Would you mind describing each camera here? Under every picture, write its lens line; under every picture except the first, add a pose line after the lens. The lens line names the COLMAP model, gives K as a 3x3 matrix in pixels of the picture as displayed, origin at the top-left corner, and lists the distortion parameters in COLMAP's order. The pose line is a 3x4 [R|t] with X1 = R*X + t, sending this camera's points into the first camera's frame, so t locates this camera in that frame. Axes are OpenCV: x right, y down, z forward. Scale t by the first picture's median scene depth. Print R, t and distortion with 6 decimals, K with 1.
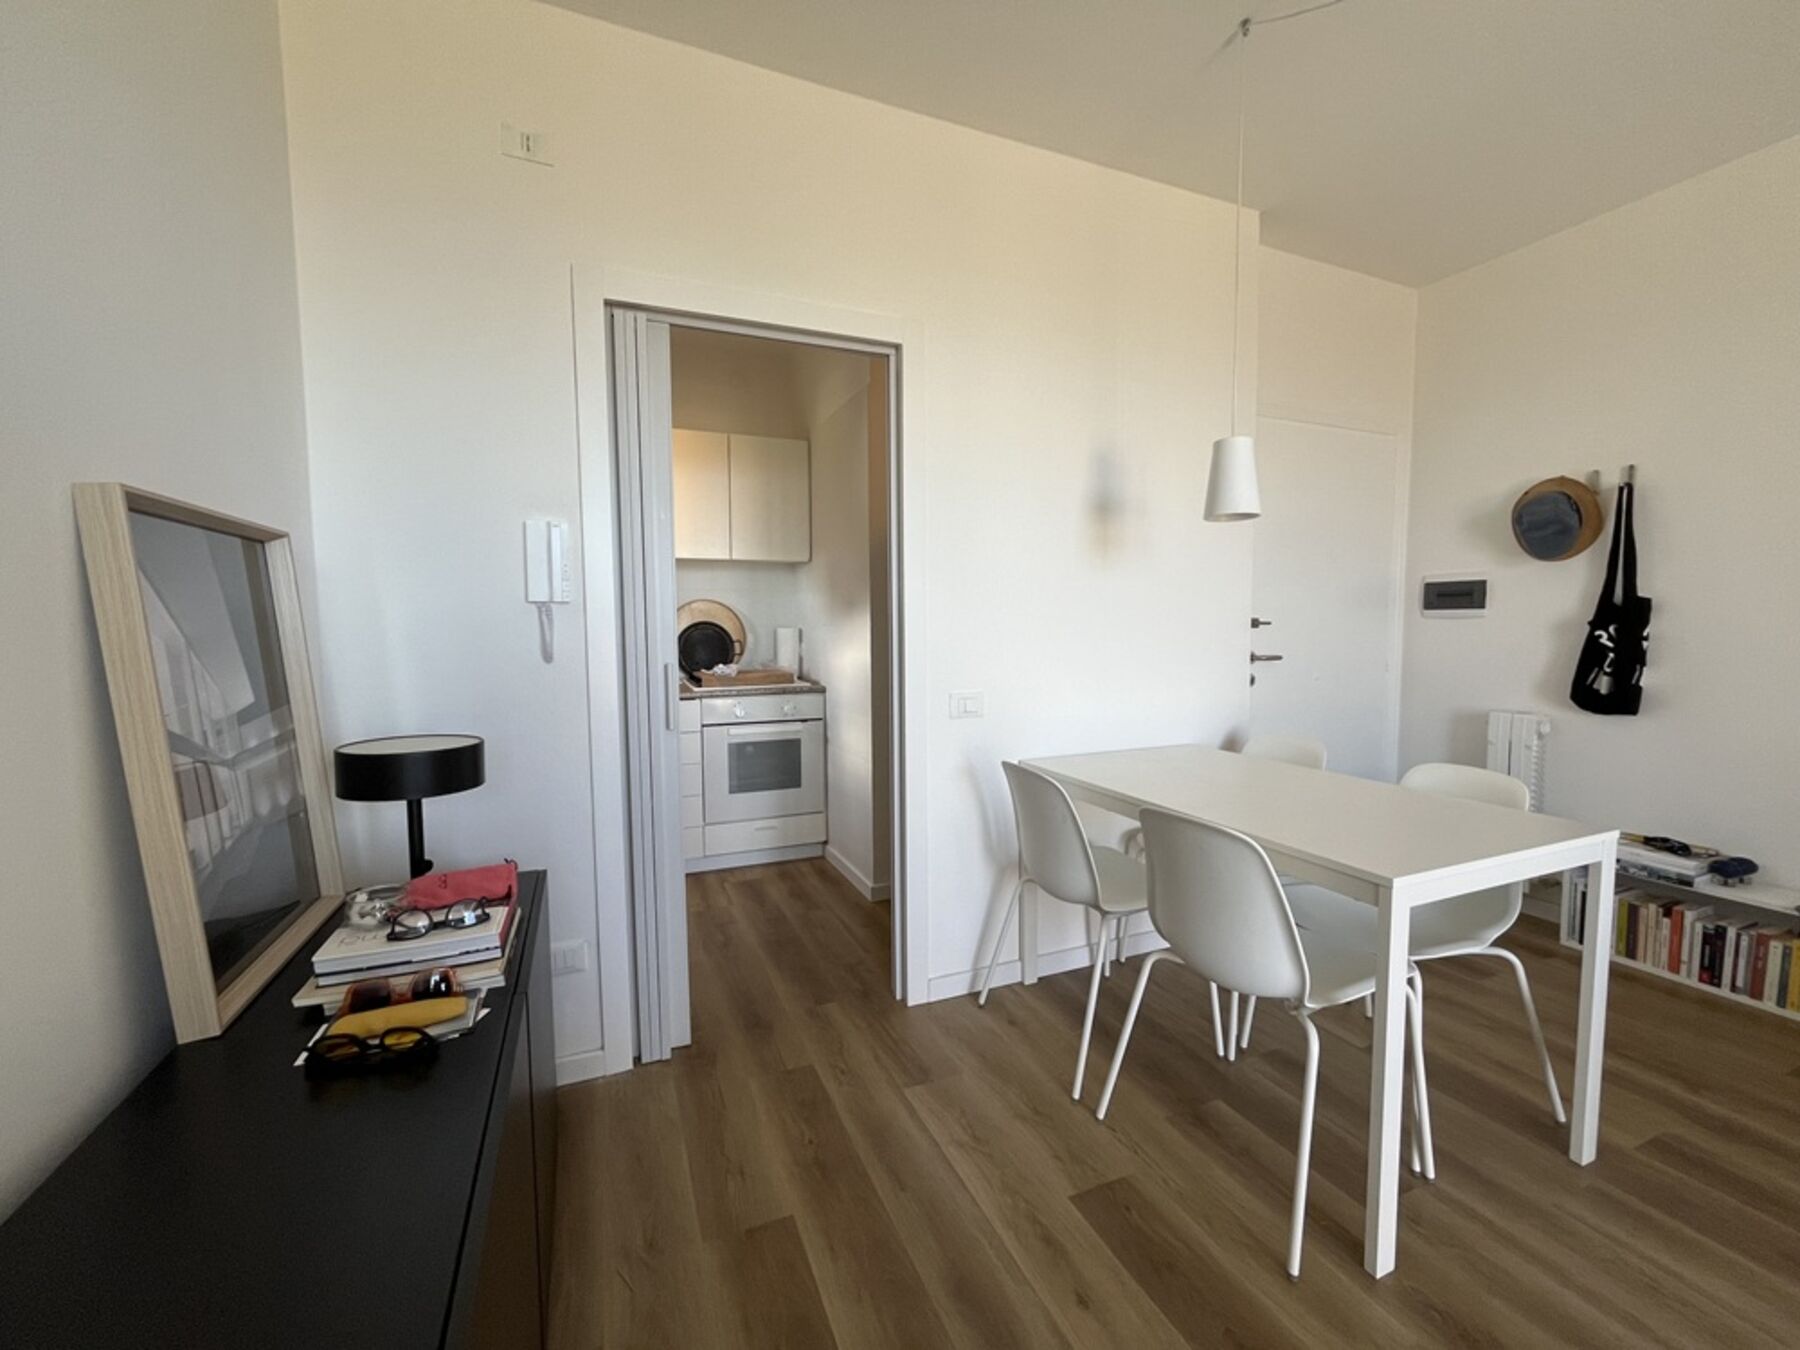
lens RADIAL K [[724.3, 0, 895.3], [0, 724.3, 676.4], [0, 0, 1]] dist [-0.001444, -0.000203]
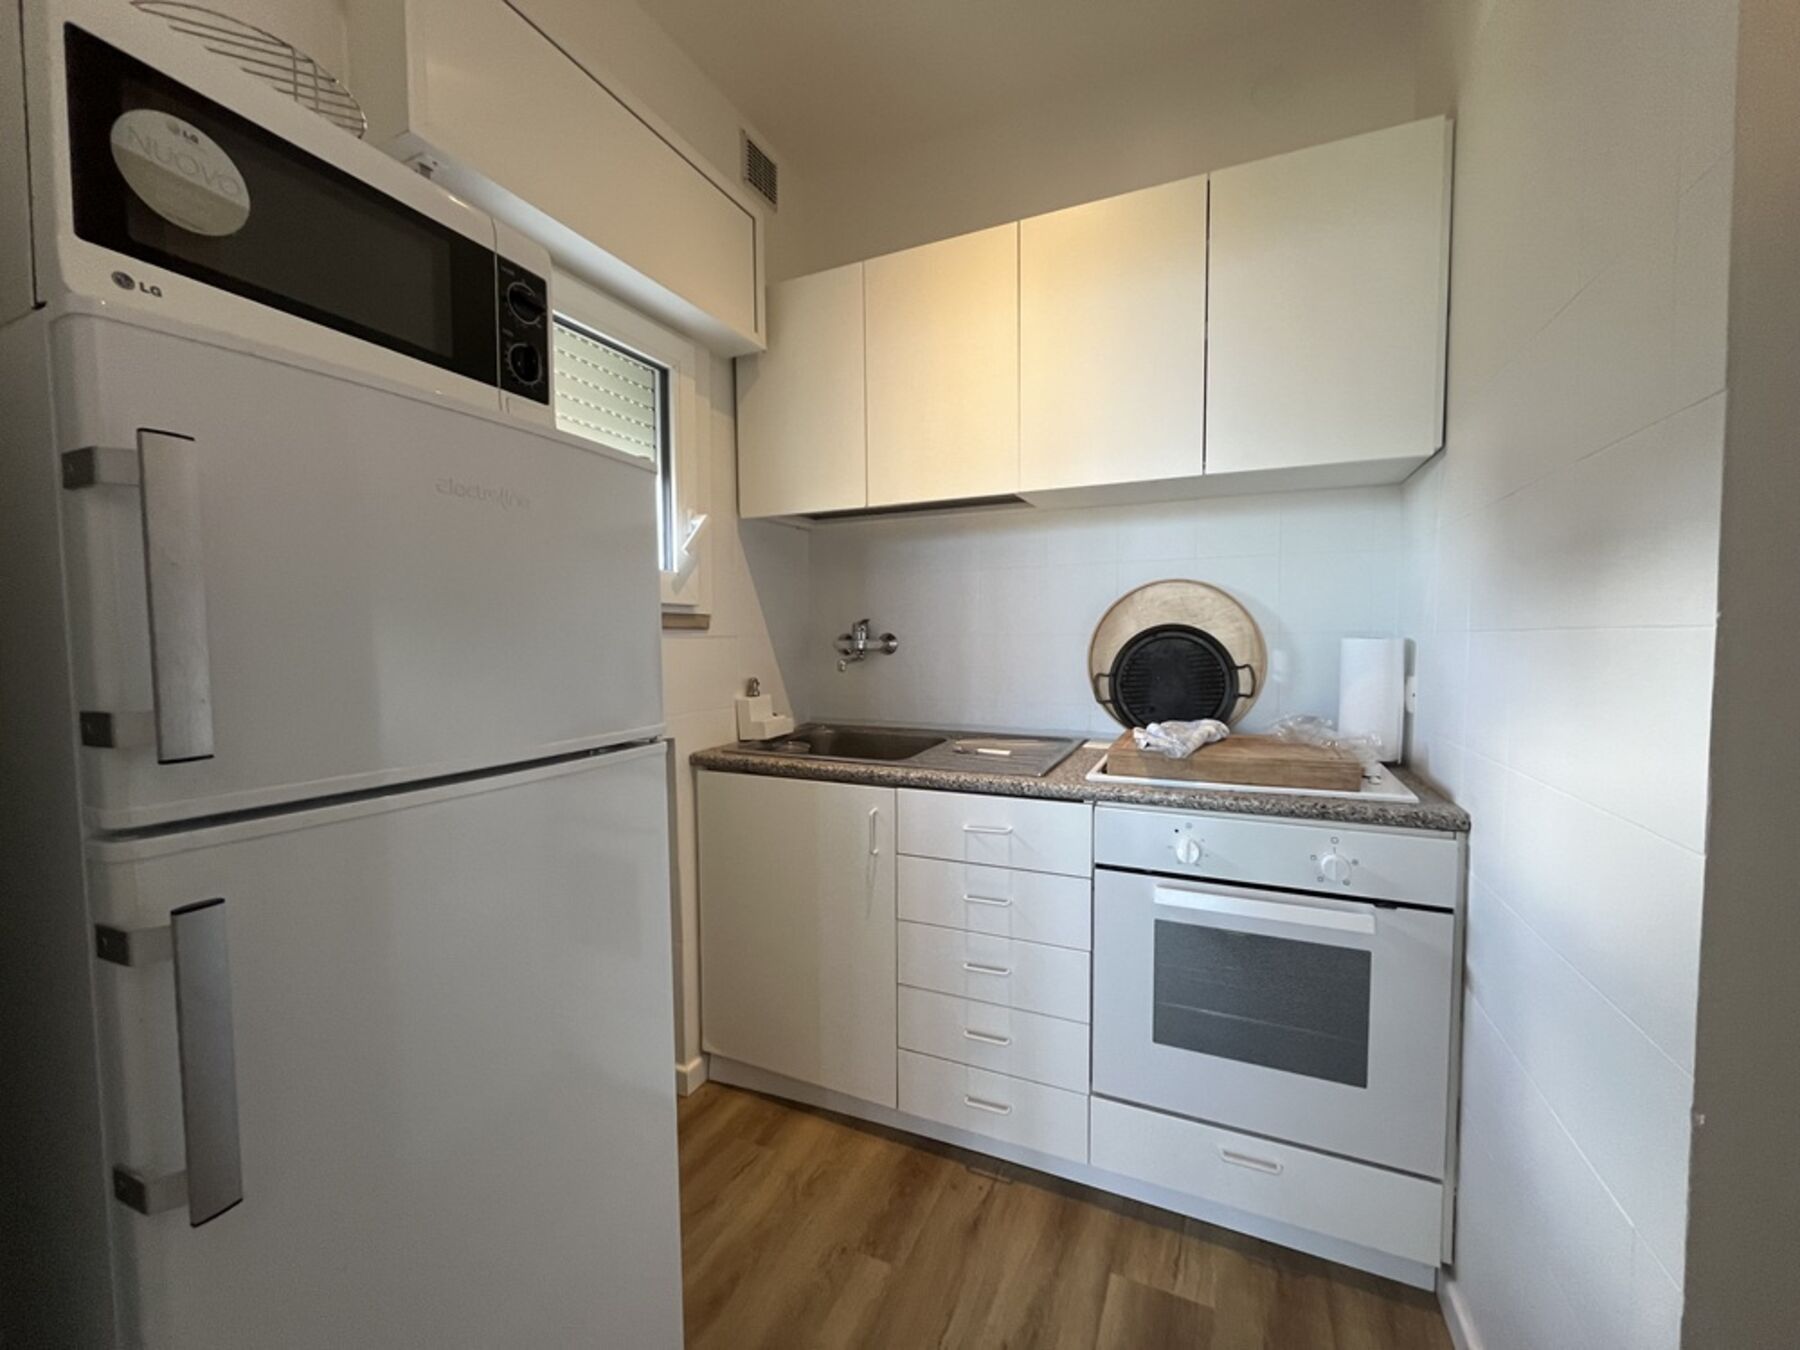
lens RADIAL K [[724.3, 0, 901.3], [0, 724.3, 674.3], [0, 0, 1]] dist [-0.001444, -0.000203]
pose [[0.686179, 0.038976, -0.726388, -0.051455], [-0.054105, 0.998532, 0.002469, -0.051451], [0.725418, 0.037607, 0.687280, 0.808132]]
